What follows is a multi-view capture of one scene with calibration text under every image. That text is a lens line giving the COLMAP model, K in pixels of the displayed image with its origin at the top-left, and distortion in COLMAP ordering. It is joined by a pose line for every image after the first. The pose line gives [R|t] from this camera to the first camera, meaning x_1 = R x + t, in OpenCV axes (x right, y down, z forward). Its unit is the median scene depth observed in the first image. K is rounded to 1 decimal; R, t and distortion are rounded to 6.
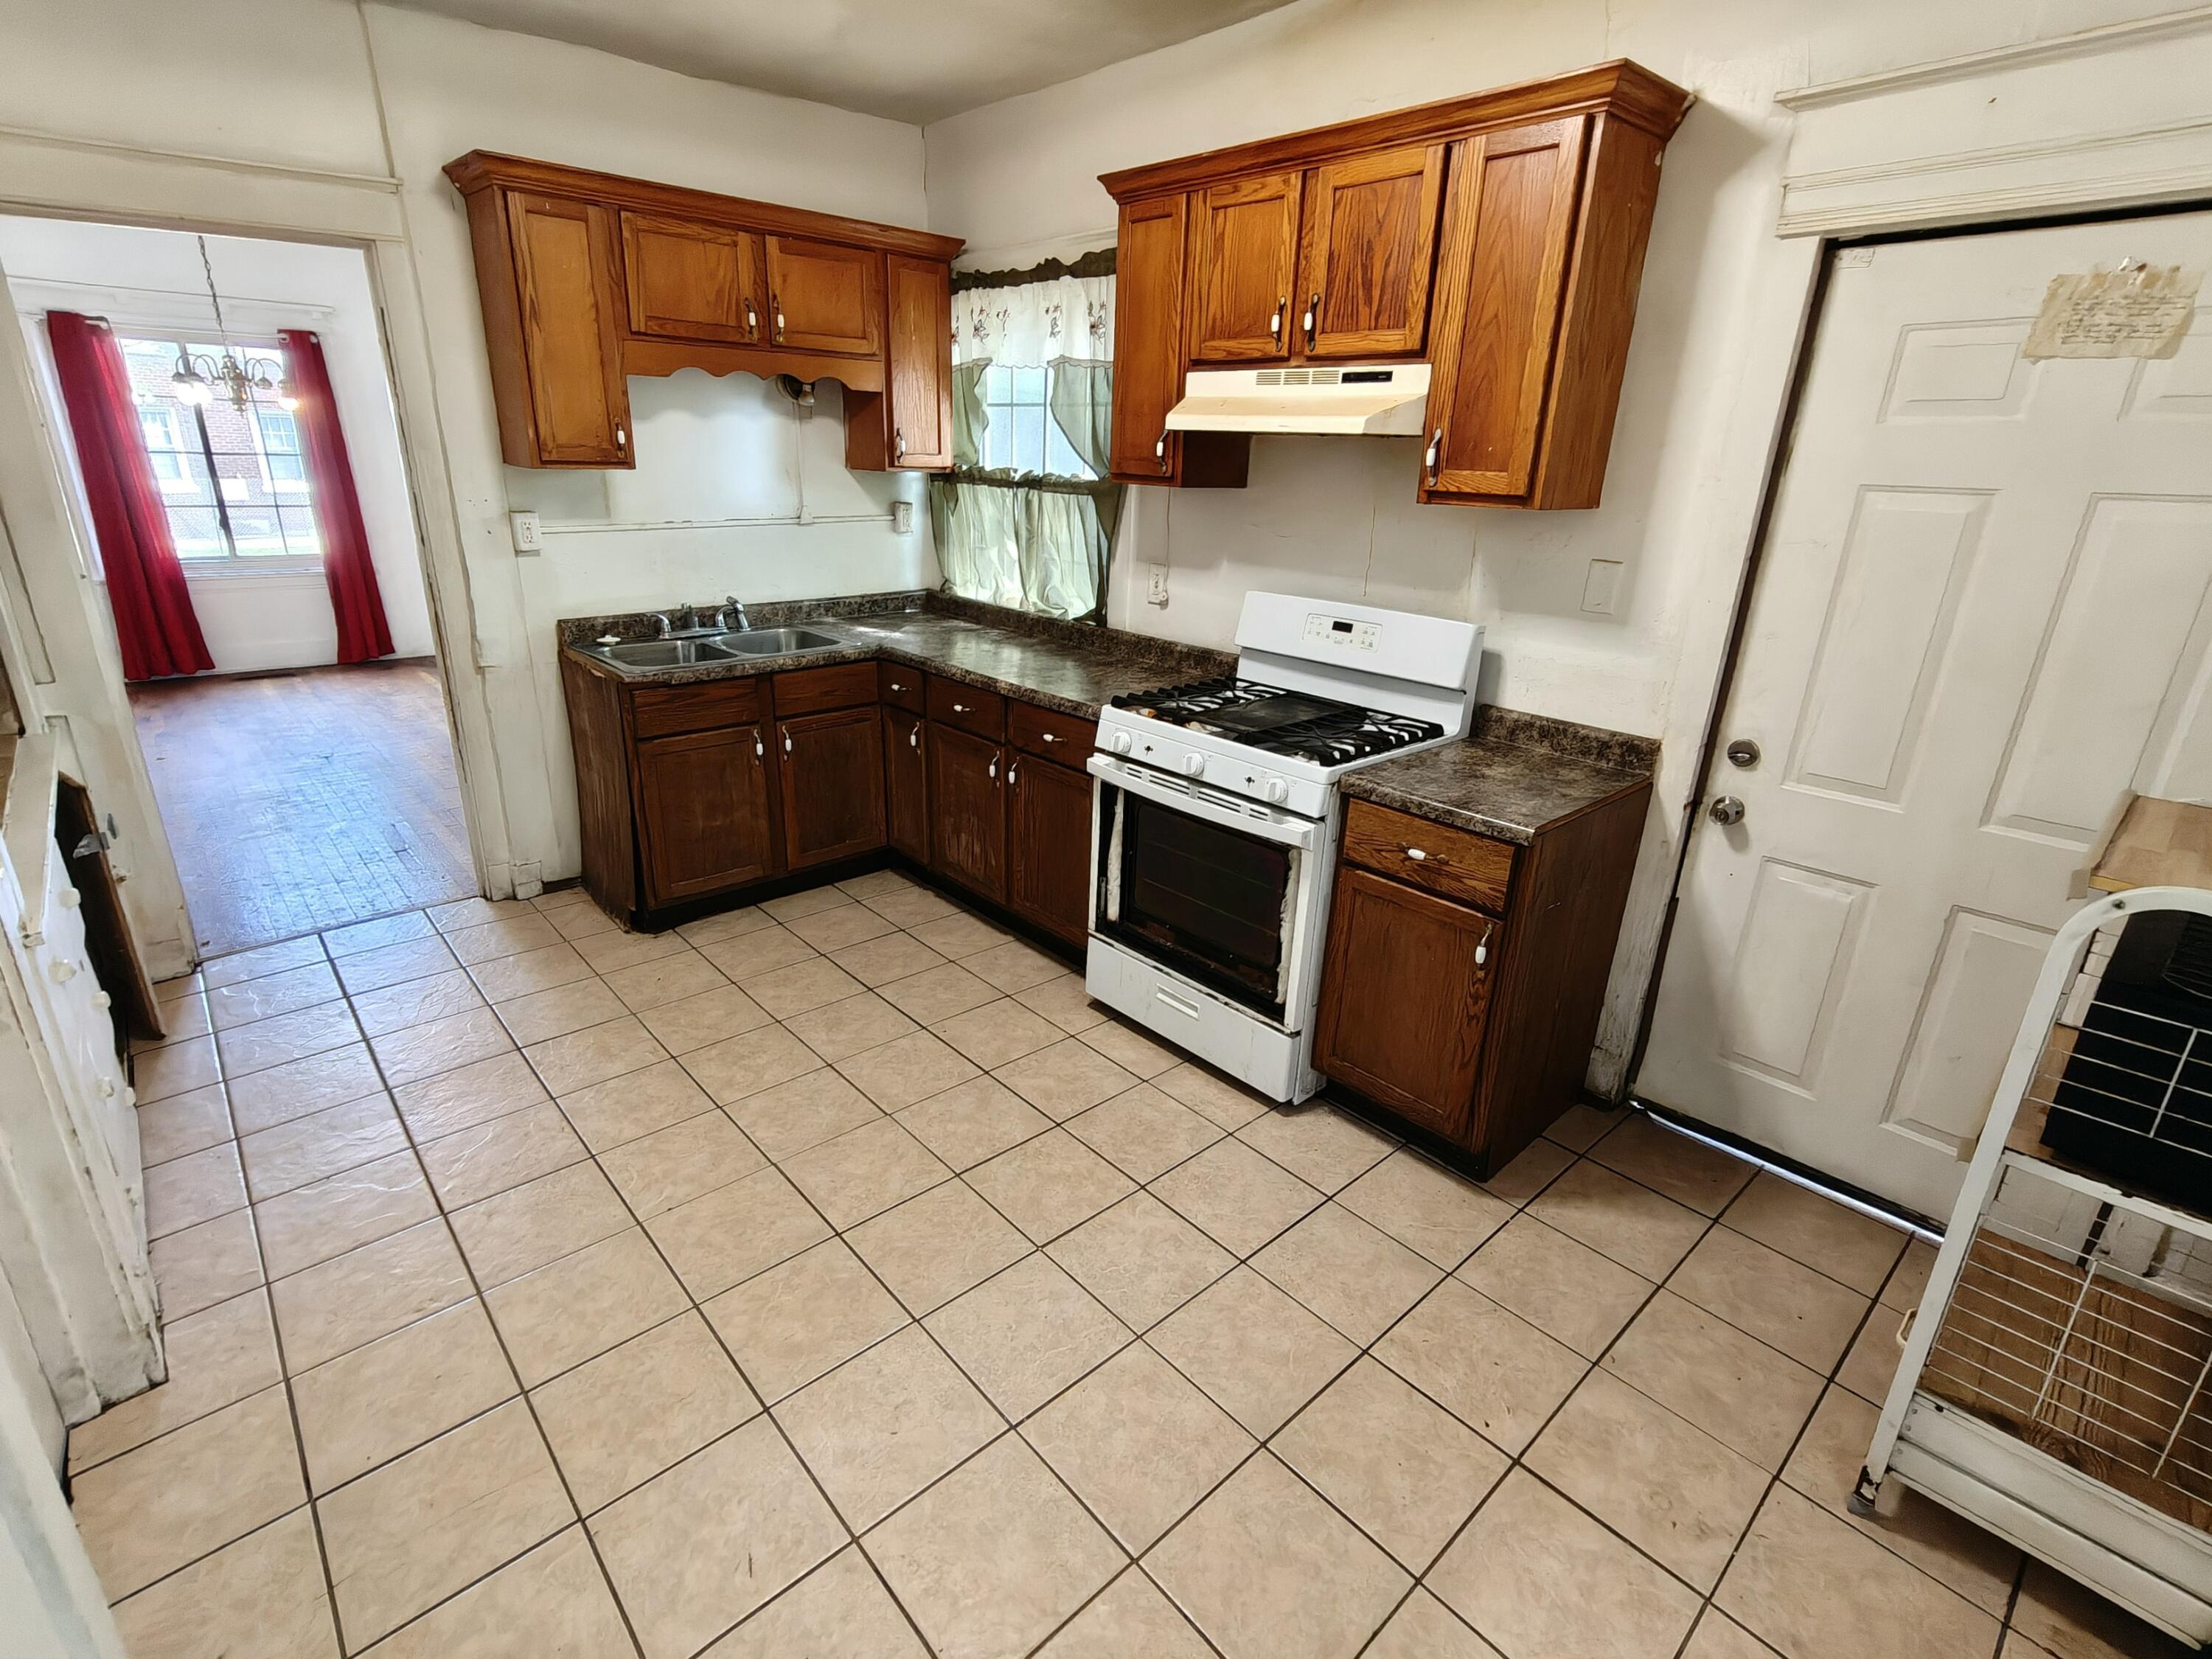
lens RADIAL K [[1048.7, 0, 1104.7], [0, 1048.7, 832.3], [0, 0, 1]] dist [0.000947, 0.002194]
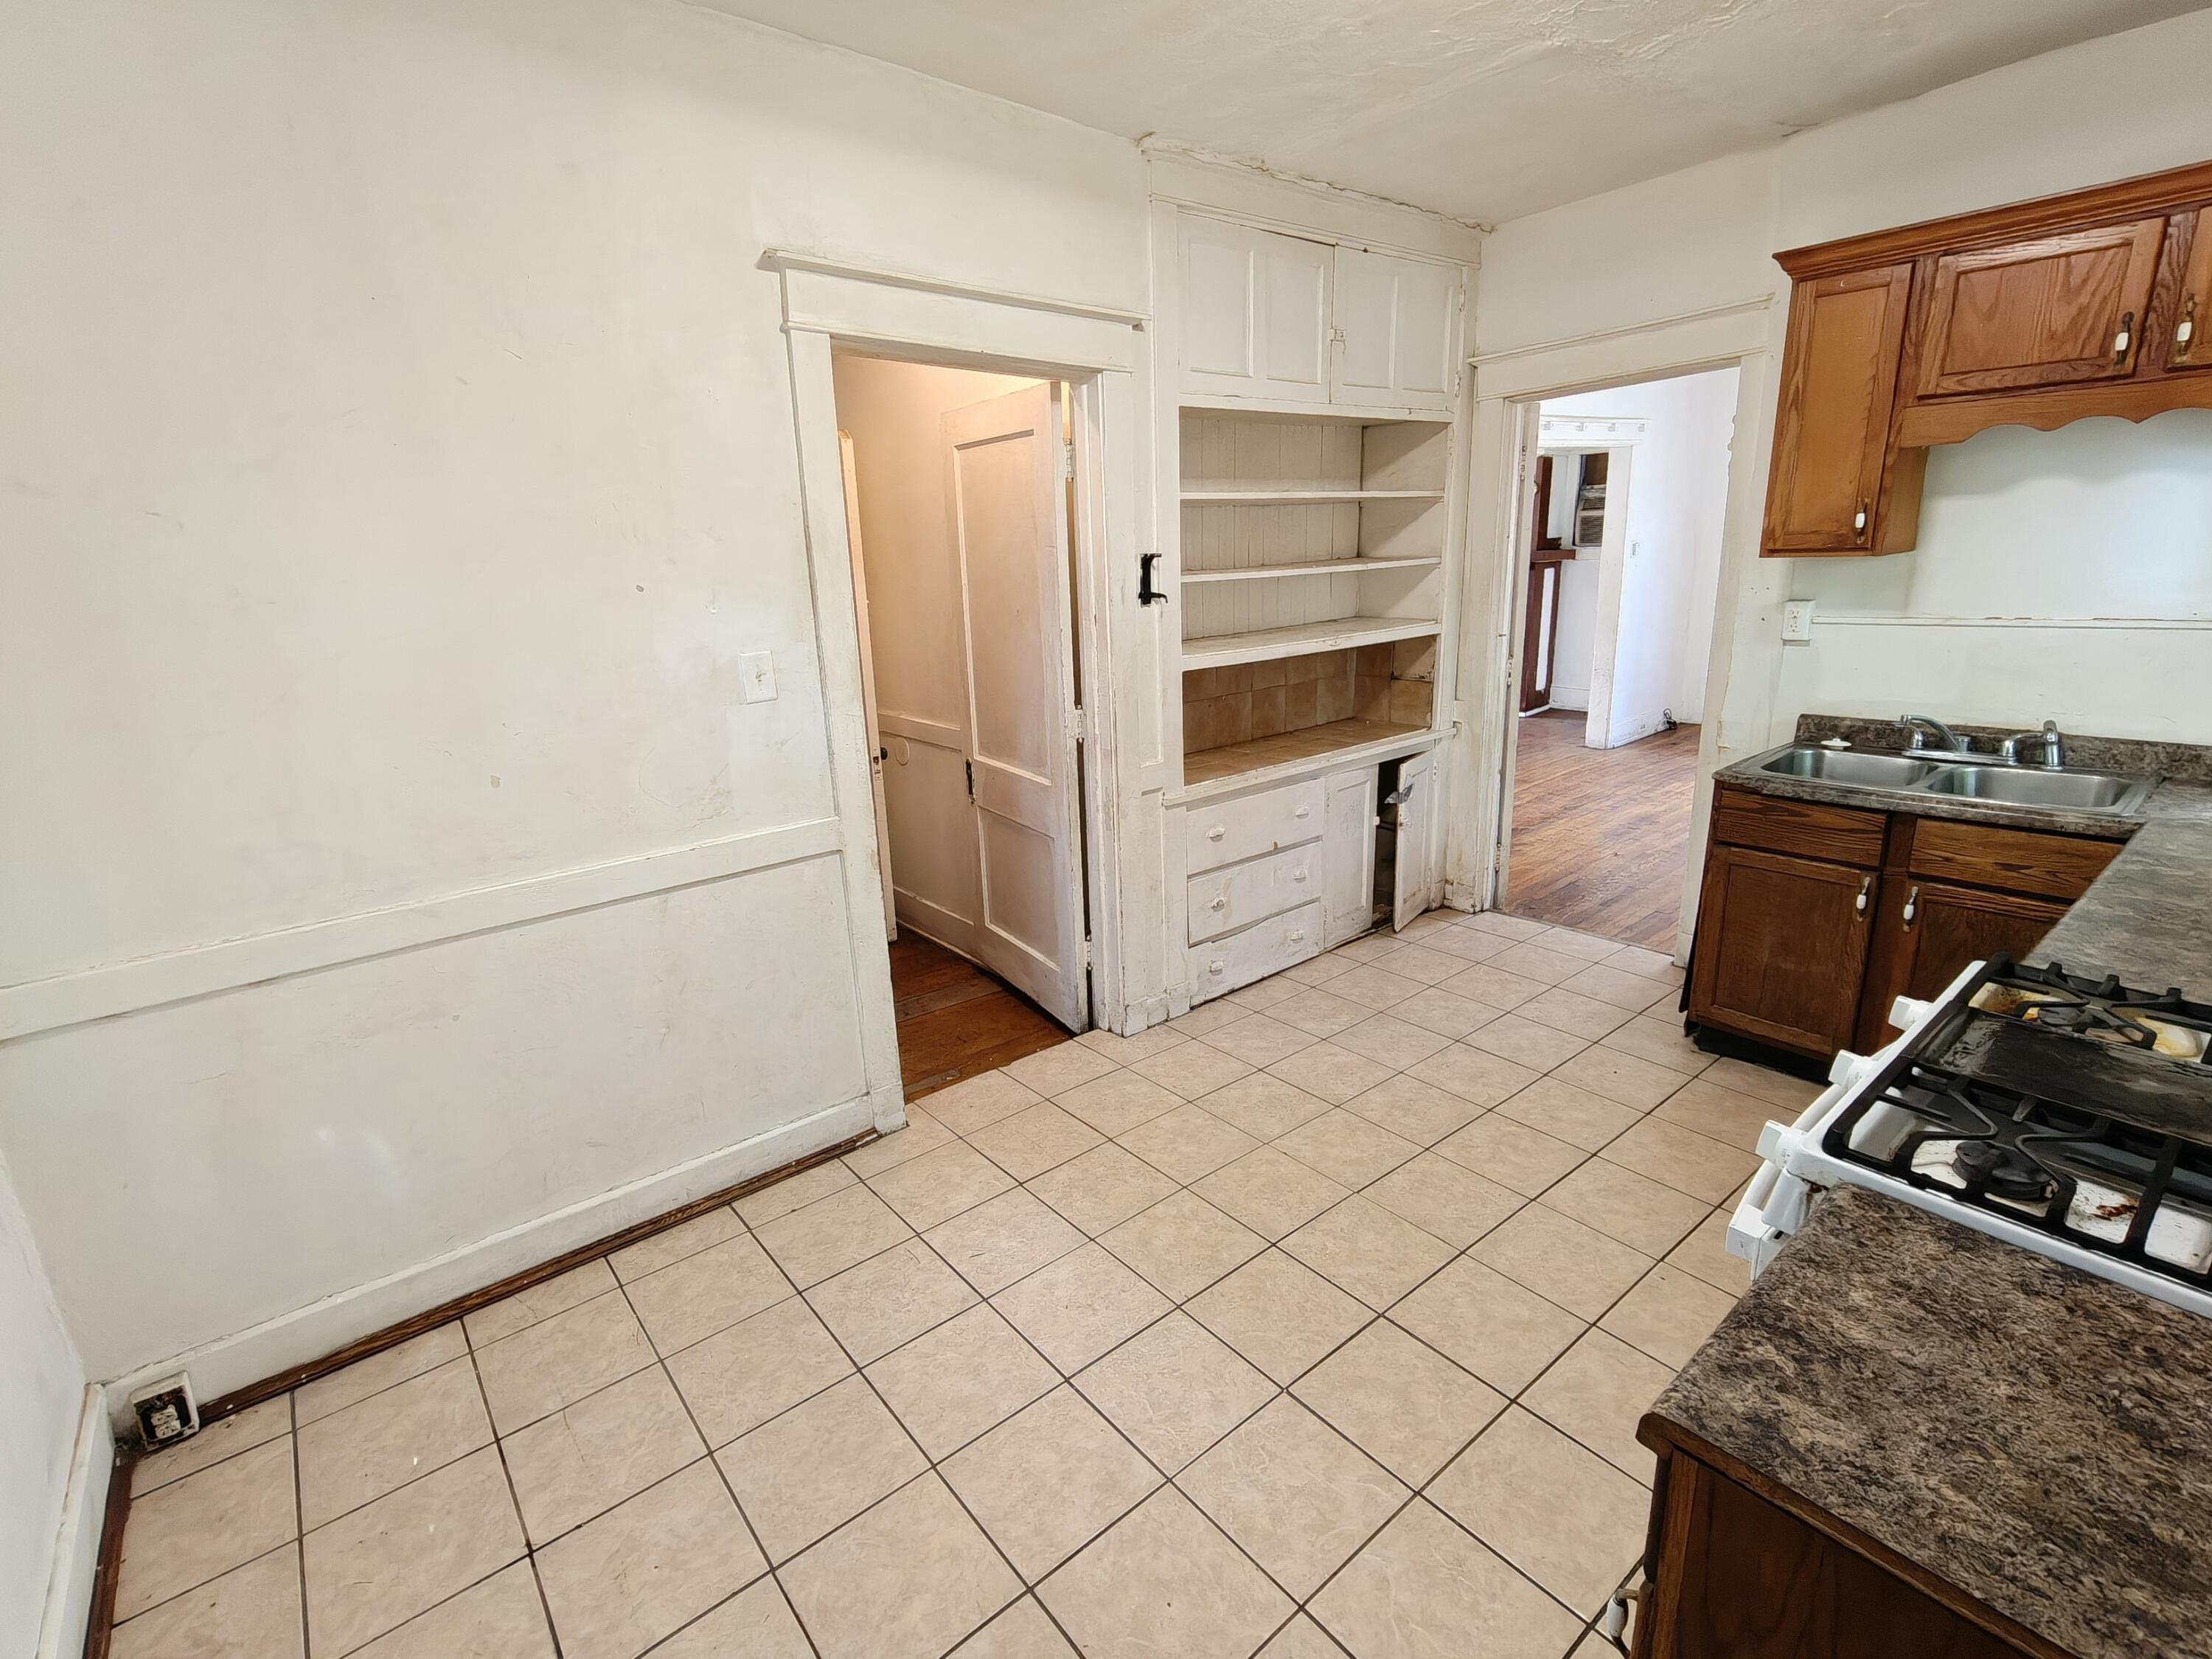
lens RADIAL K [[1048.7, 0, 1109.6], [0, 1048.7, 844.0], [0, 0, 1]] dist [0.000947, 0.002194]
pose [[-0.056034, 0.249882, -0.966654, 0.603593], [-0.306245, 0.917205, 0.254851, -0.195300], [0.950302, 0.310313, 0.025130, 0.569686]]
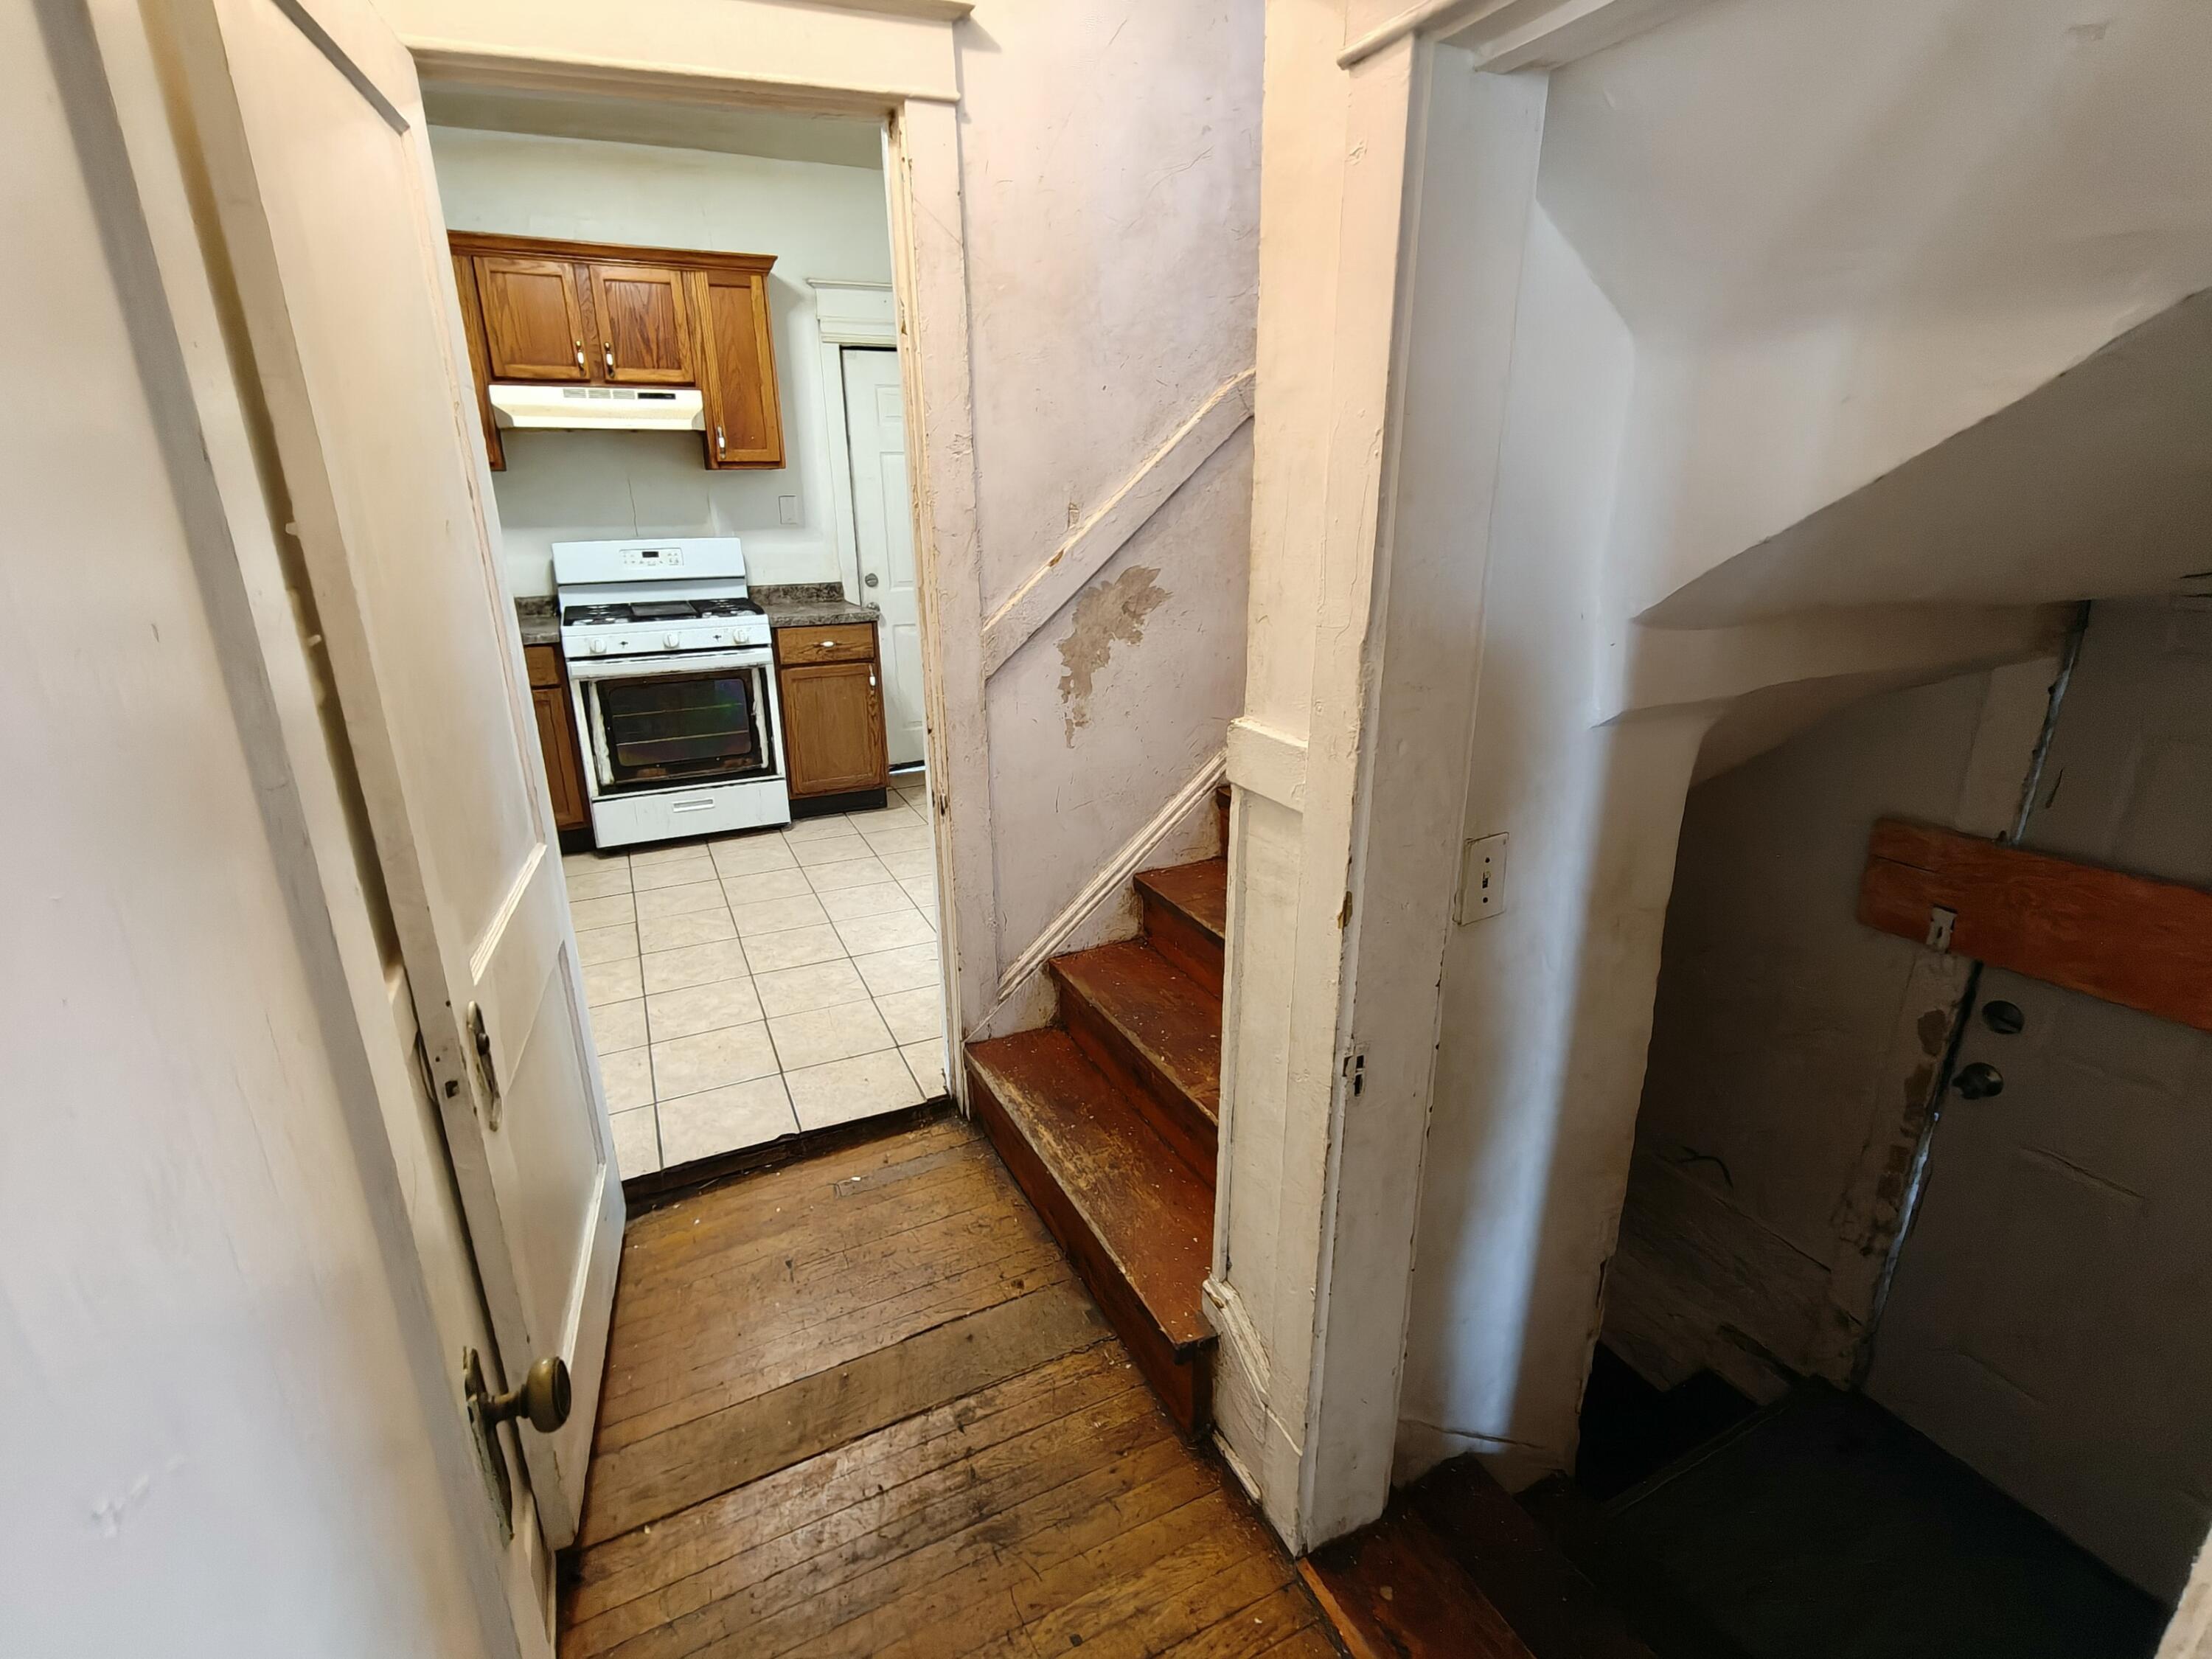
lens RADIAL K [[1048.7, 0, 1104.9], [0, 1048.7, 816.8], [0, 0, 1]] dist [0.000947, 0.002194]
pose [[0.290346, -0.328114, 0.898911, -1.208463], [0.344372, 0.912267, 0.221759, 0.050365], [-0.892809, 0.245173, 0.377866, -0.099857]]
